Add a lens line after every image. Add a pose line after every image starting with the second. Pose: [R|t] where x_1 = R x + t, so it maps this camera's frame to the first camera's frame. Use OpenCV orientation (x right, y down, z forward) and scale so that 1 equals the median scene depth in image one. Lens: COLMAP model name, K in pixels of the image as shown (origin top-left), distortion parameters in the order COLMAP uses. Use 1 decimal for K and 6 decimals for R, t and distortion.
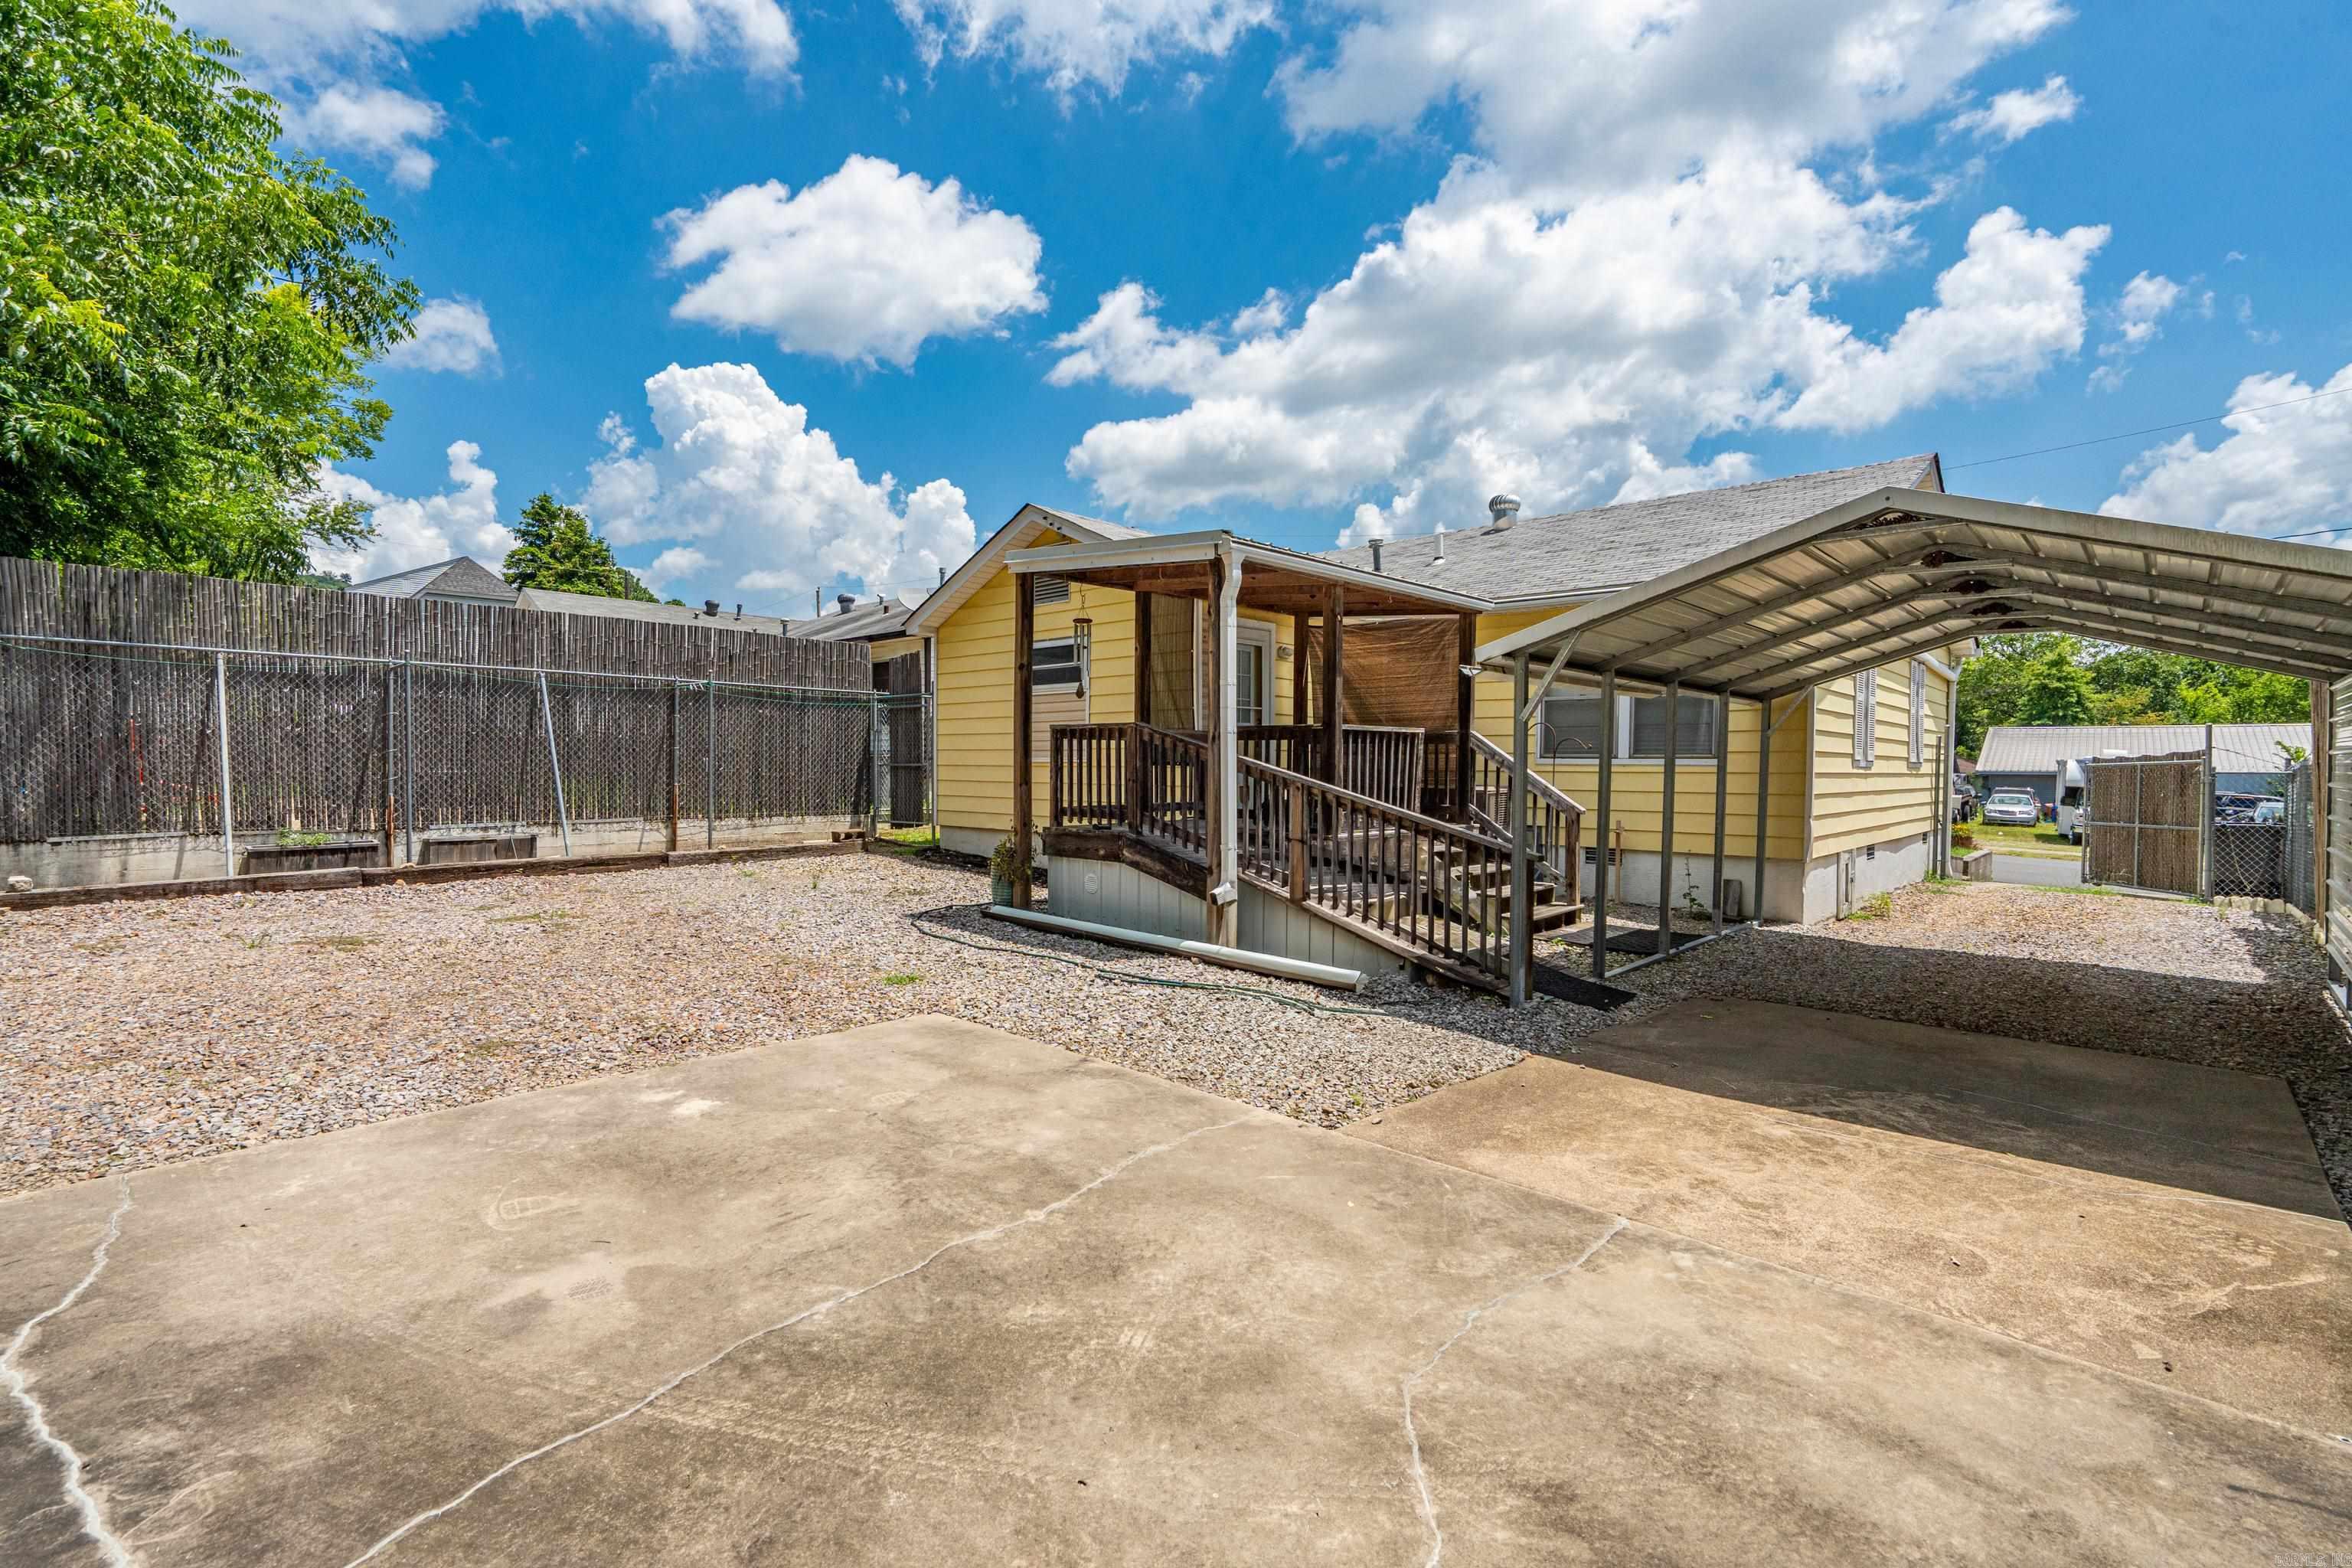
lens RADIAL K [[1048.5, 0, 1176.0], [0, 1048.5, 784.0], [0, 0, 1]] dist [-0.007609, 0.001047]
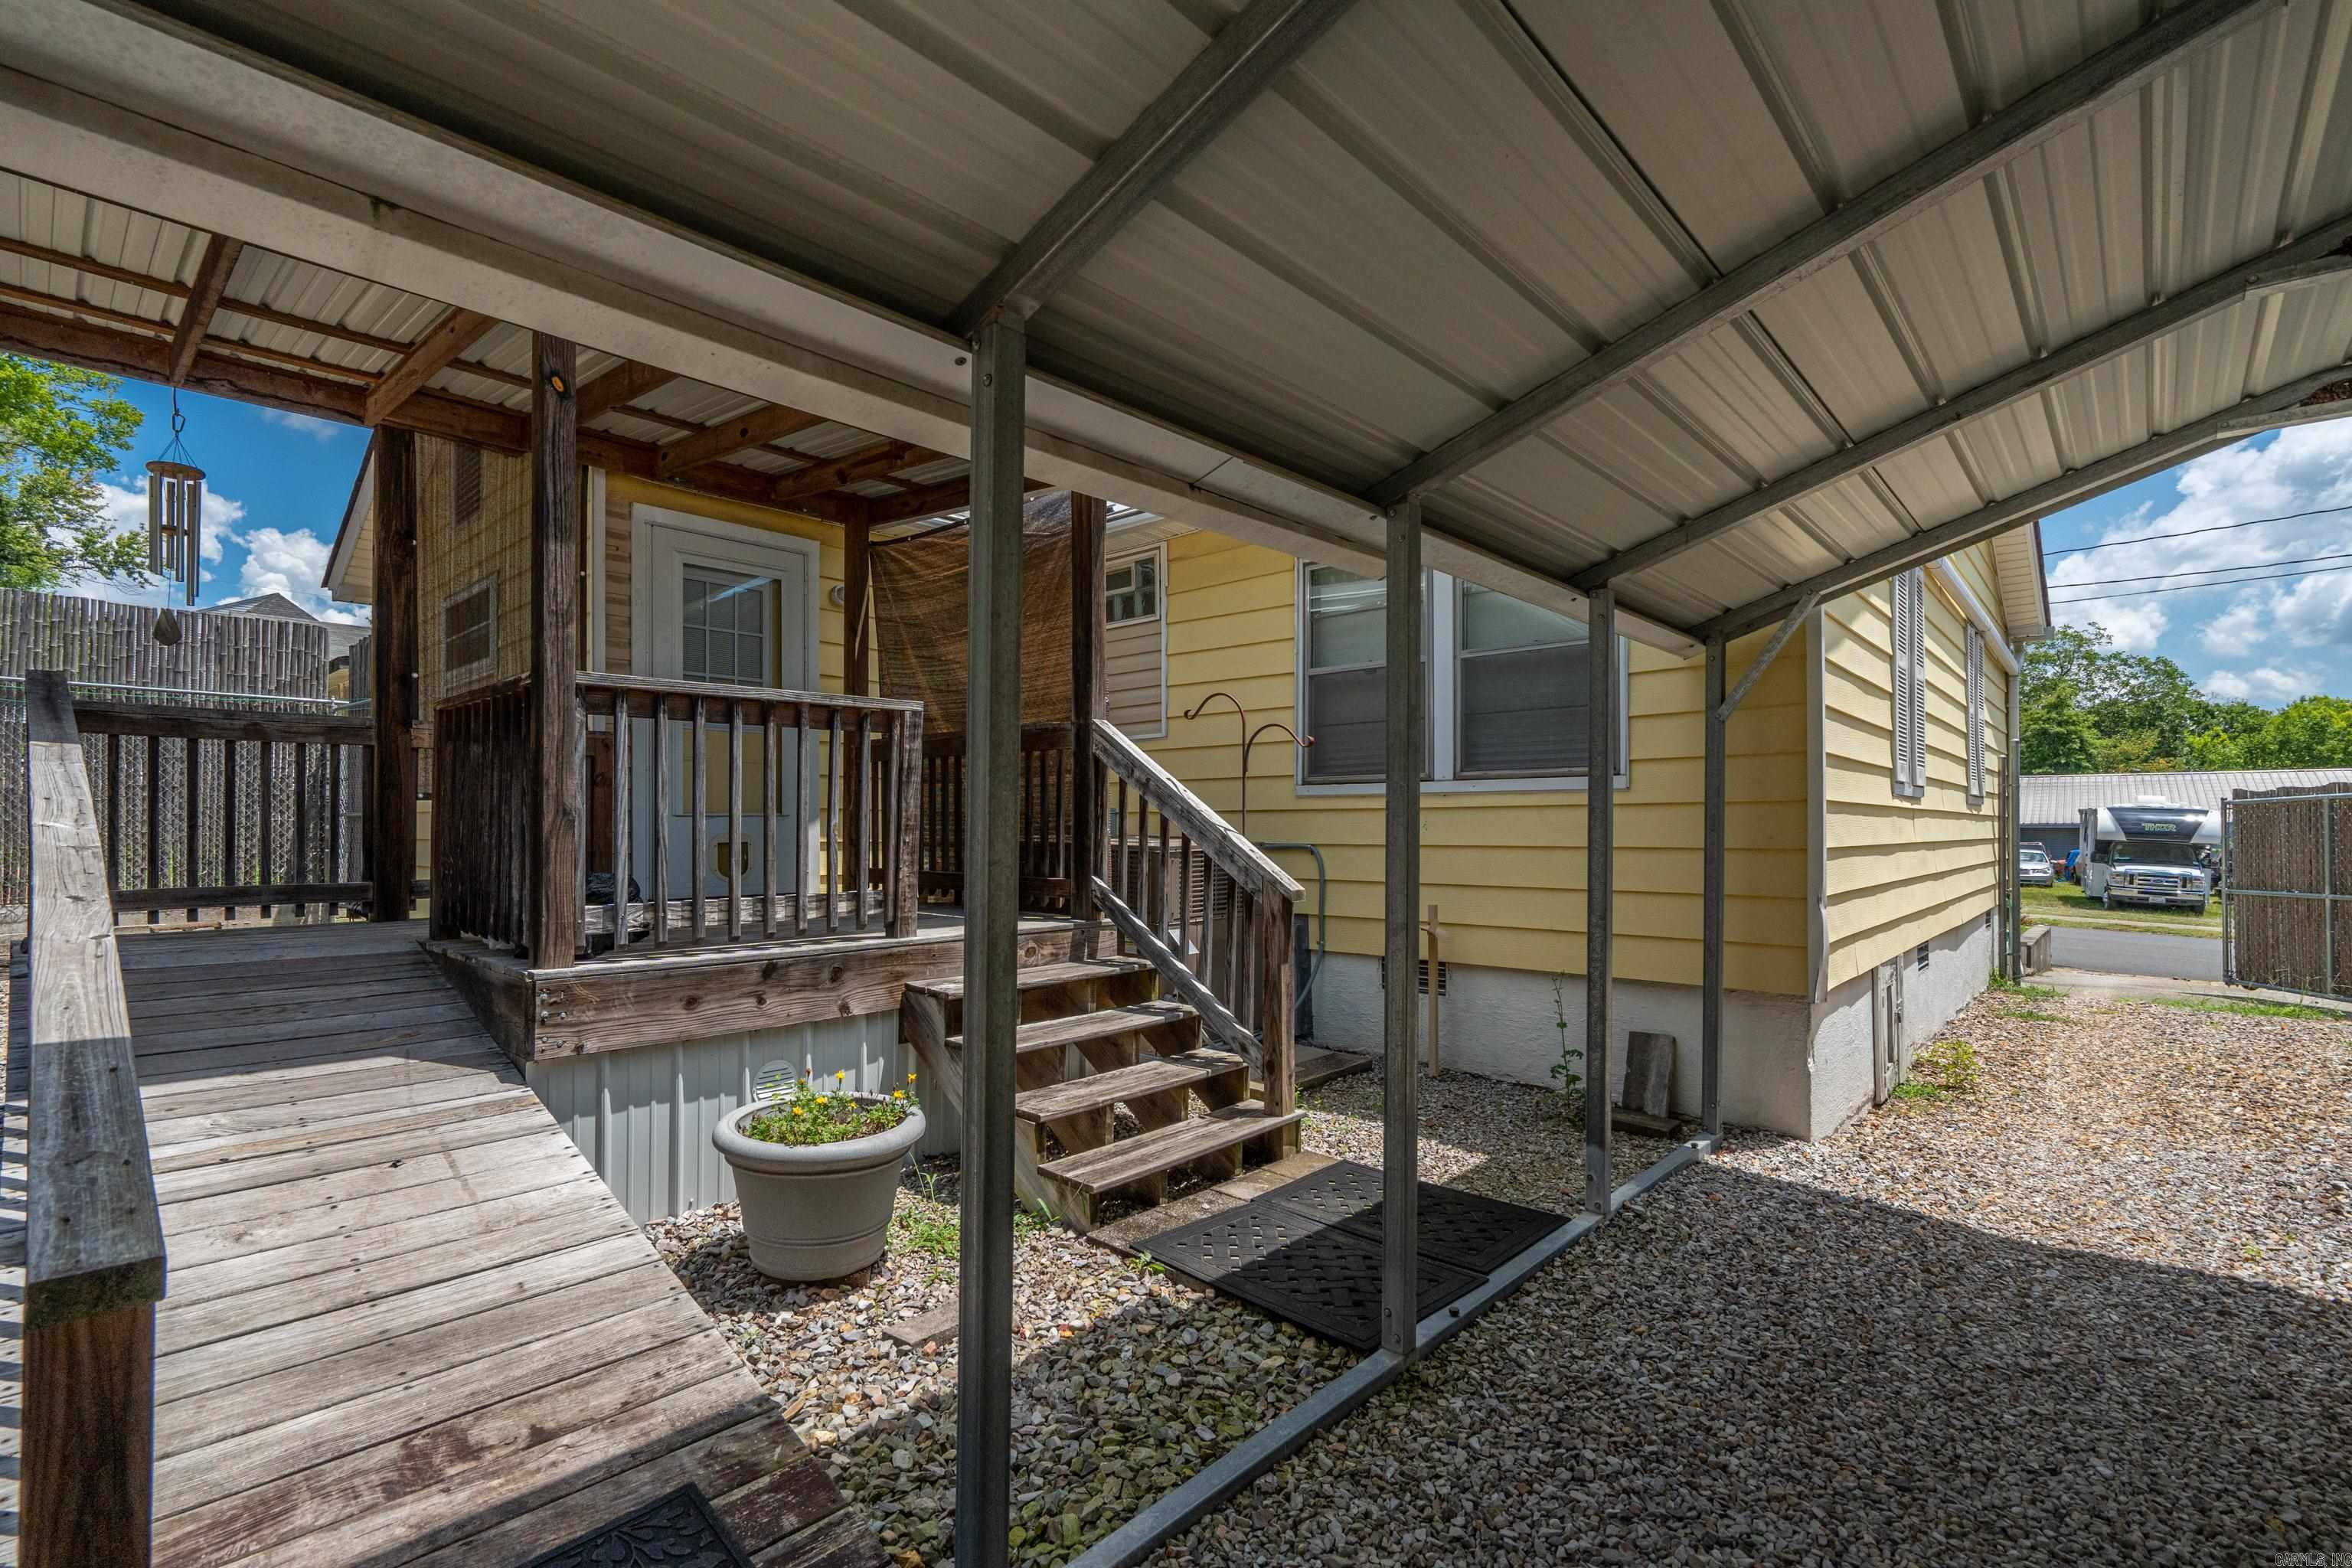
lens RADIAL K [[1083.0, 0, 1171.3], [0, 1083.0, 814.3], [0, 0, 1]] dist [-0.001841, -0.000686]
pose [[0.999641, -0.007625, 0.025683, 0.246640], [0.008401, 0.999506, -0.030273, 0.005152], [-0.025439, 0.030478, 0.999212, 0.422048]]
